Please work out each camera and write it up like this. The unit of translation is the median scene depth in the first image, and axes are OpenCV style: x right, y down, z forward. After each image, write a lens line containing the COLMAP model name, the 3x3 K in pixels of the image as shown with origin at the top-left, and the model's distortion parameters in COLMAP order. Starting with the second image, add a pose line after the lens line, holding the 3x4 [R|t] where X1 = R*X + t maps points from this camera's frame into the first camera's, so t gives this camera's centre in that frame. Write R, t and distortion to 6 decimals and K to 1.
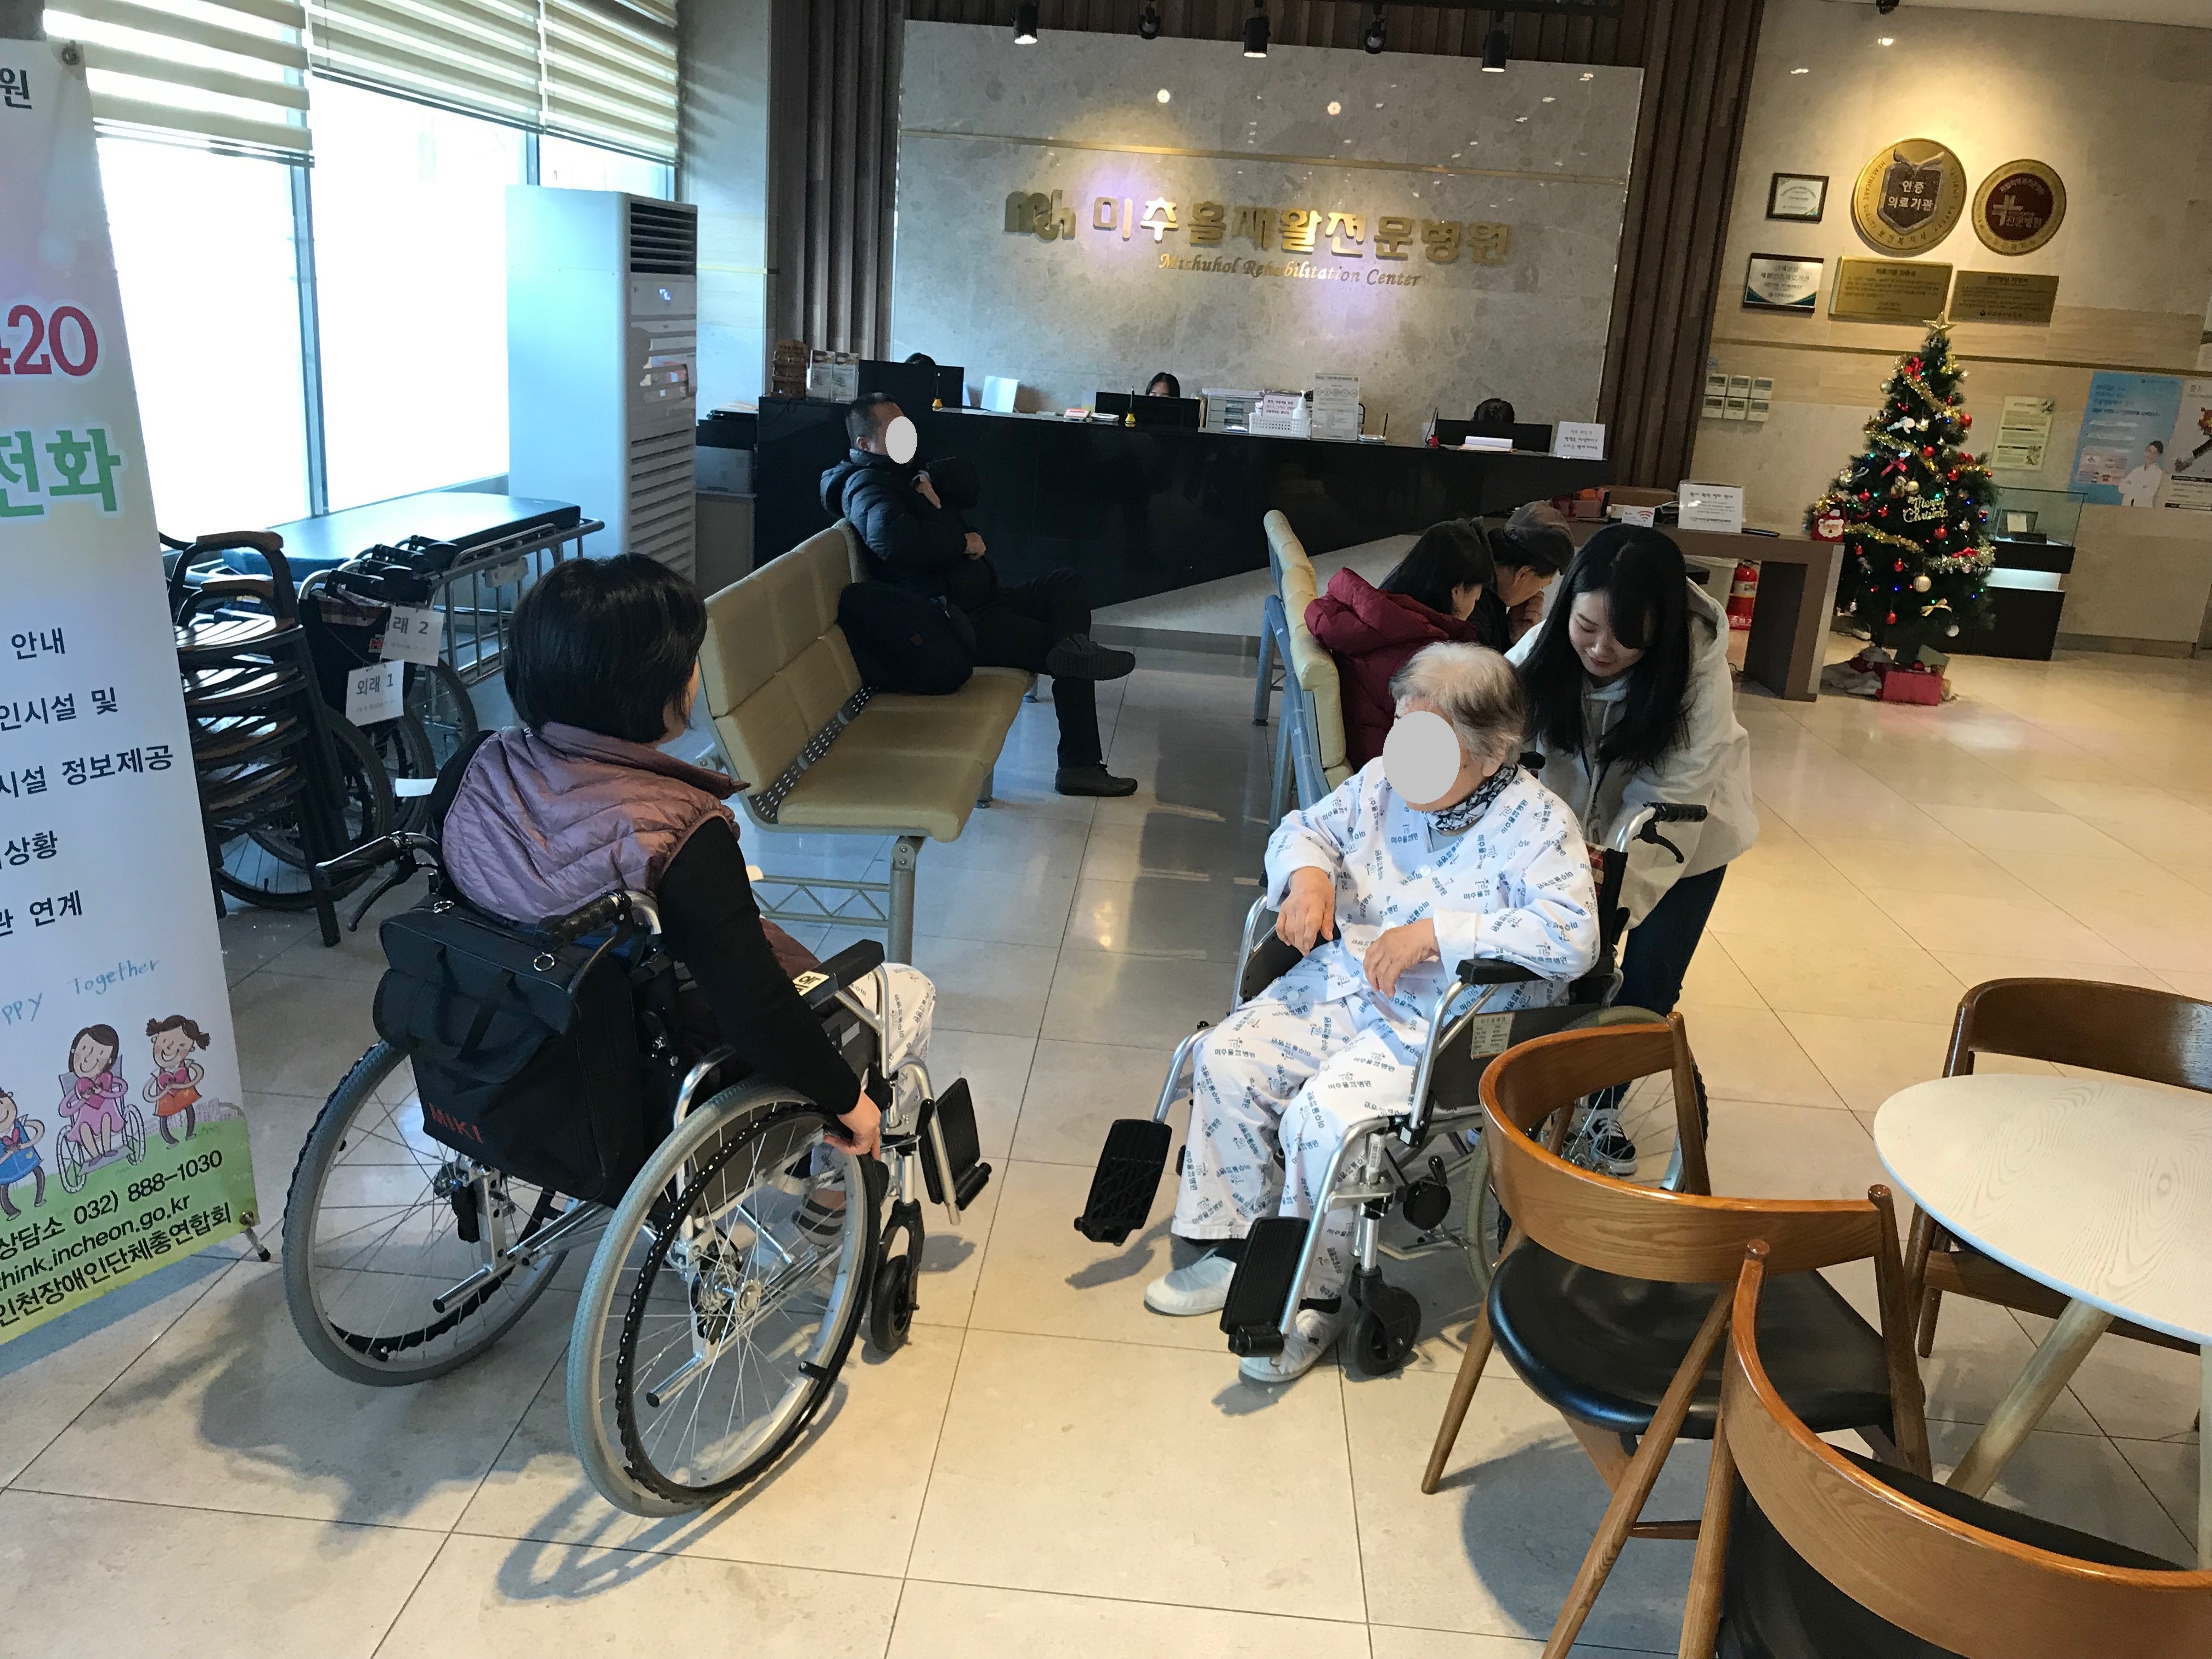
lens RADIAL K [[1811.0, 0, 1109.4], [0, 1811.0, 897.9], [0, 0, 1]] dist [0.005842, -0.001646]
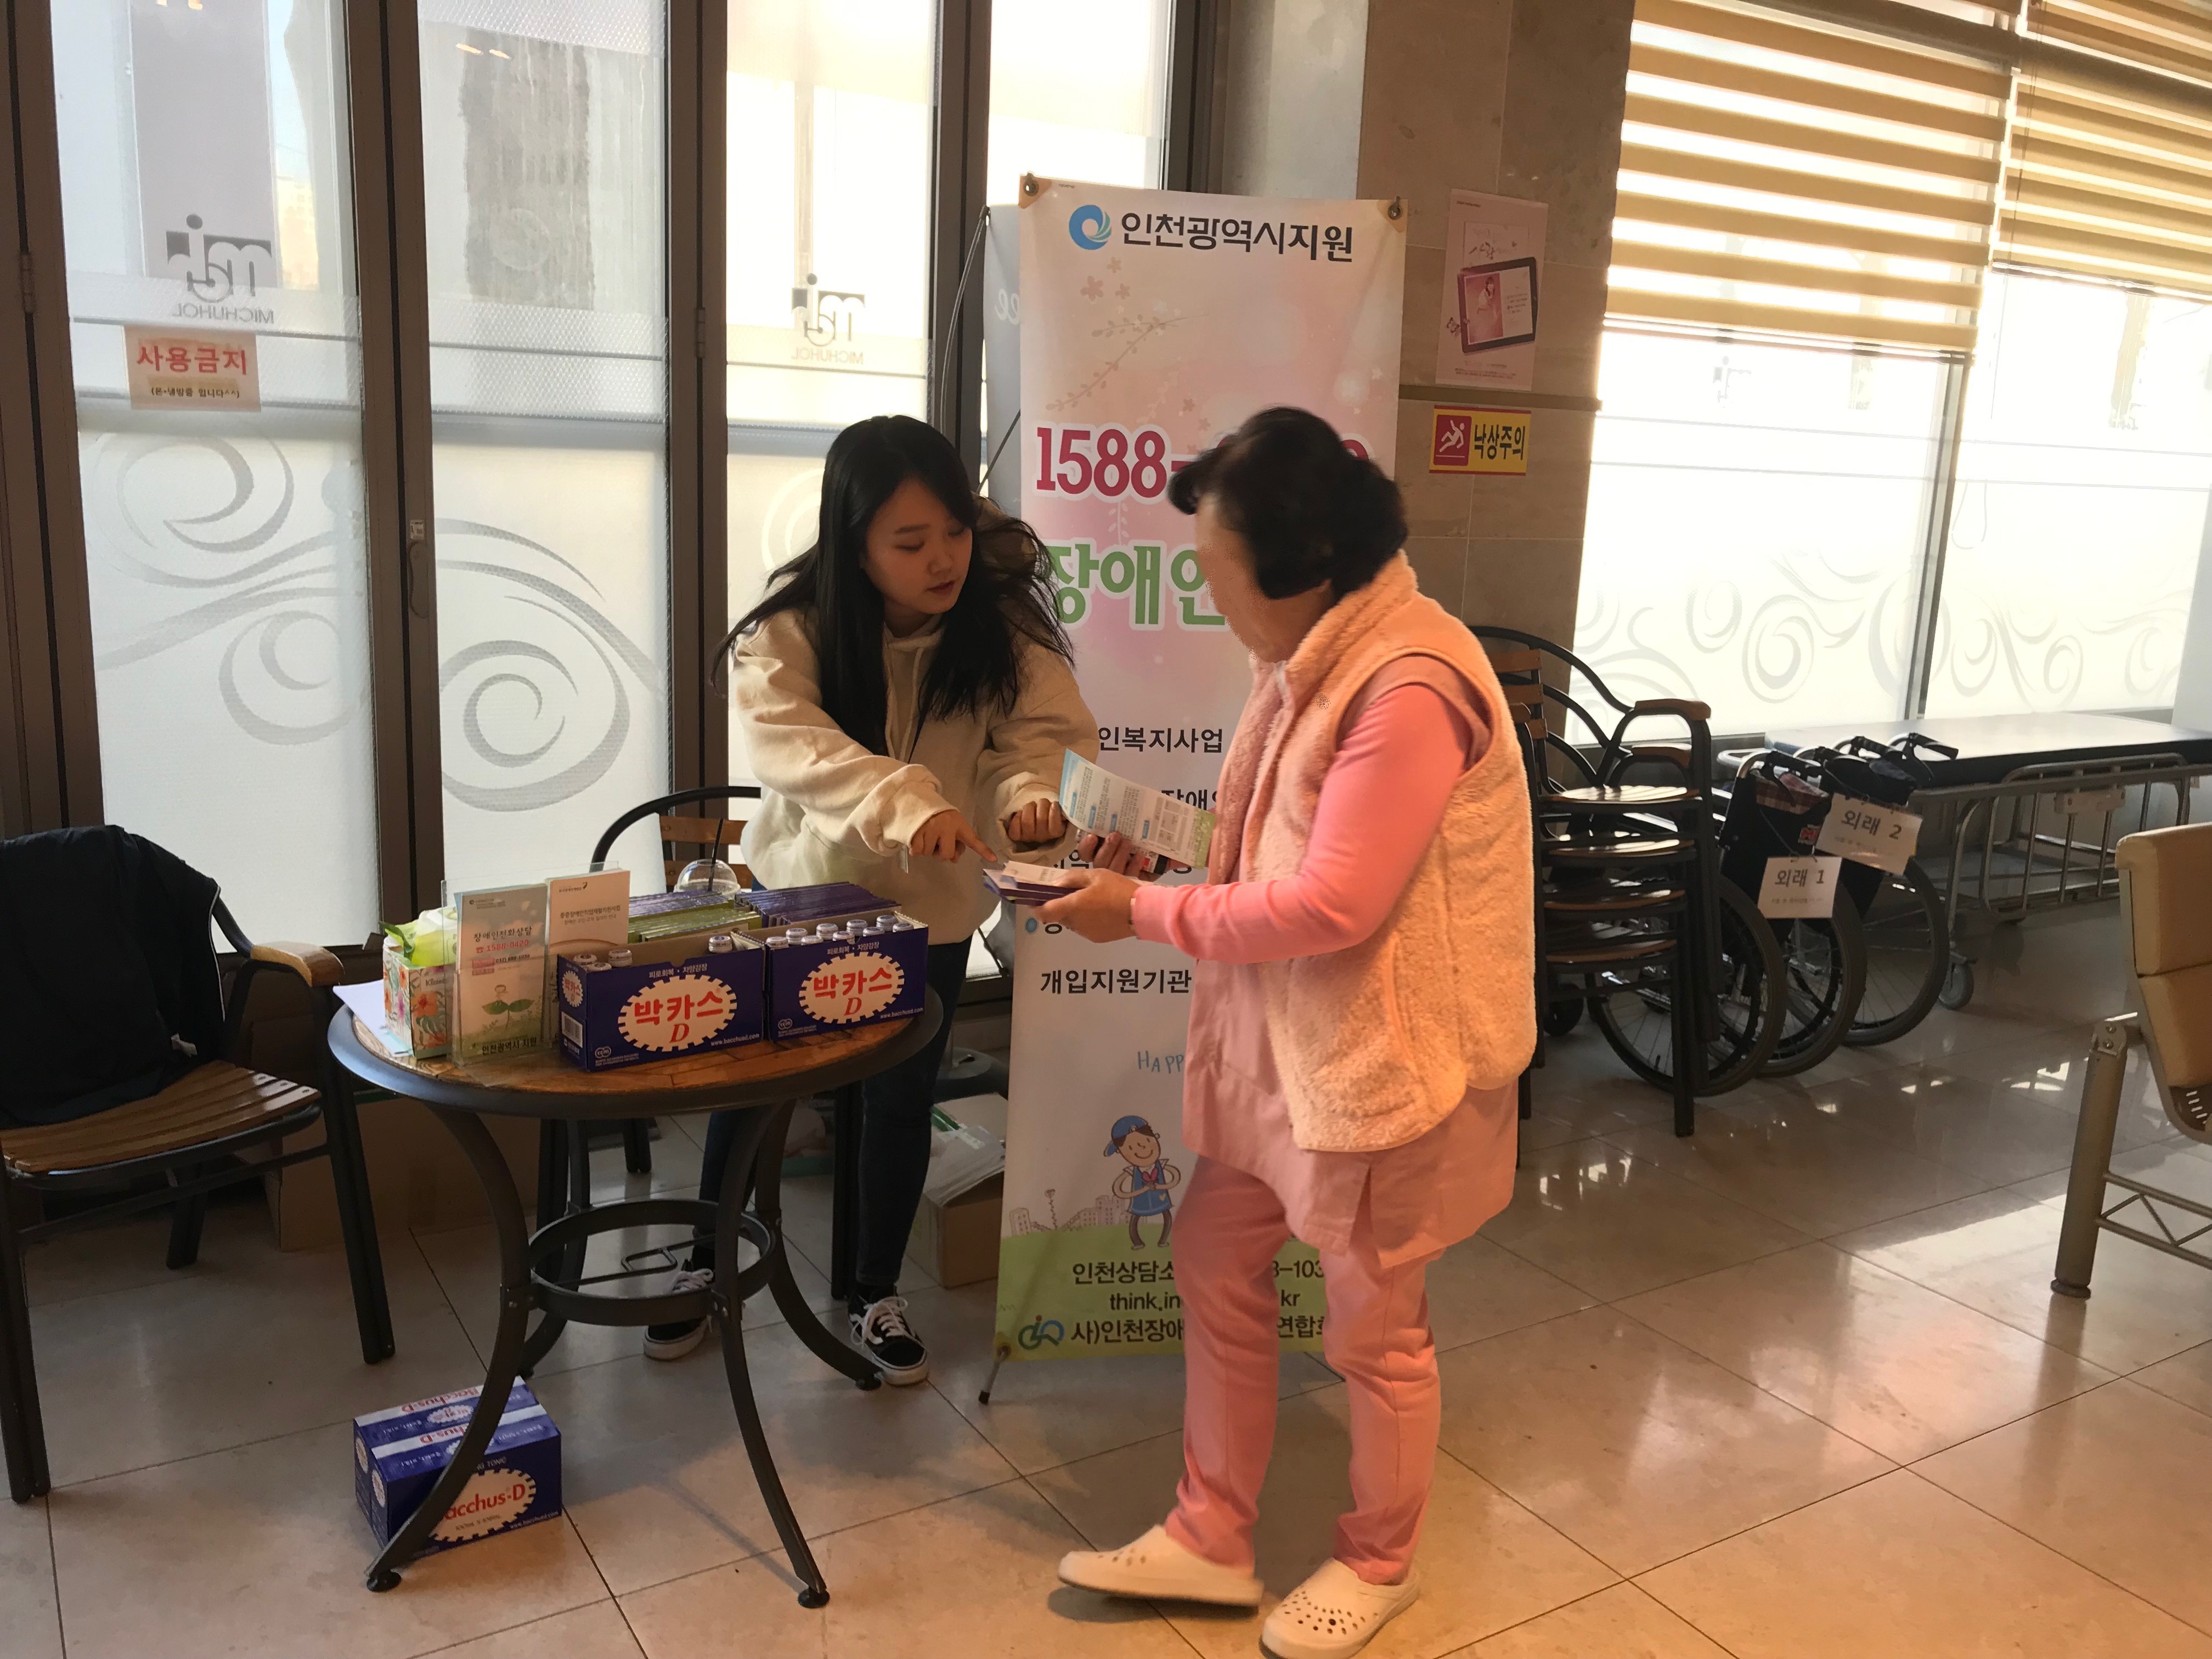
lens RADIAL K [[1780.0, 0, 1081.4], [0, 1780.0, 845.9], [0, 0, 1]] dist [0.141355, -0.195953]
pose [[0.580770, 0.137388, -0.802391, 0.126626], [-0.263870, 0.964211, -0.025894, -0.012546], [0.770116, 0.226765, 0.596237, 0.164126]]
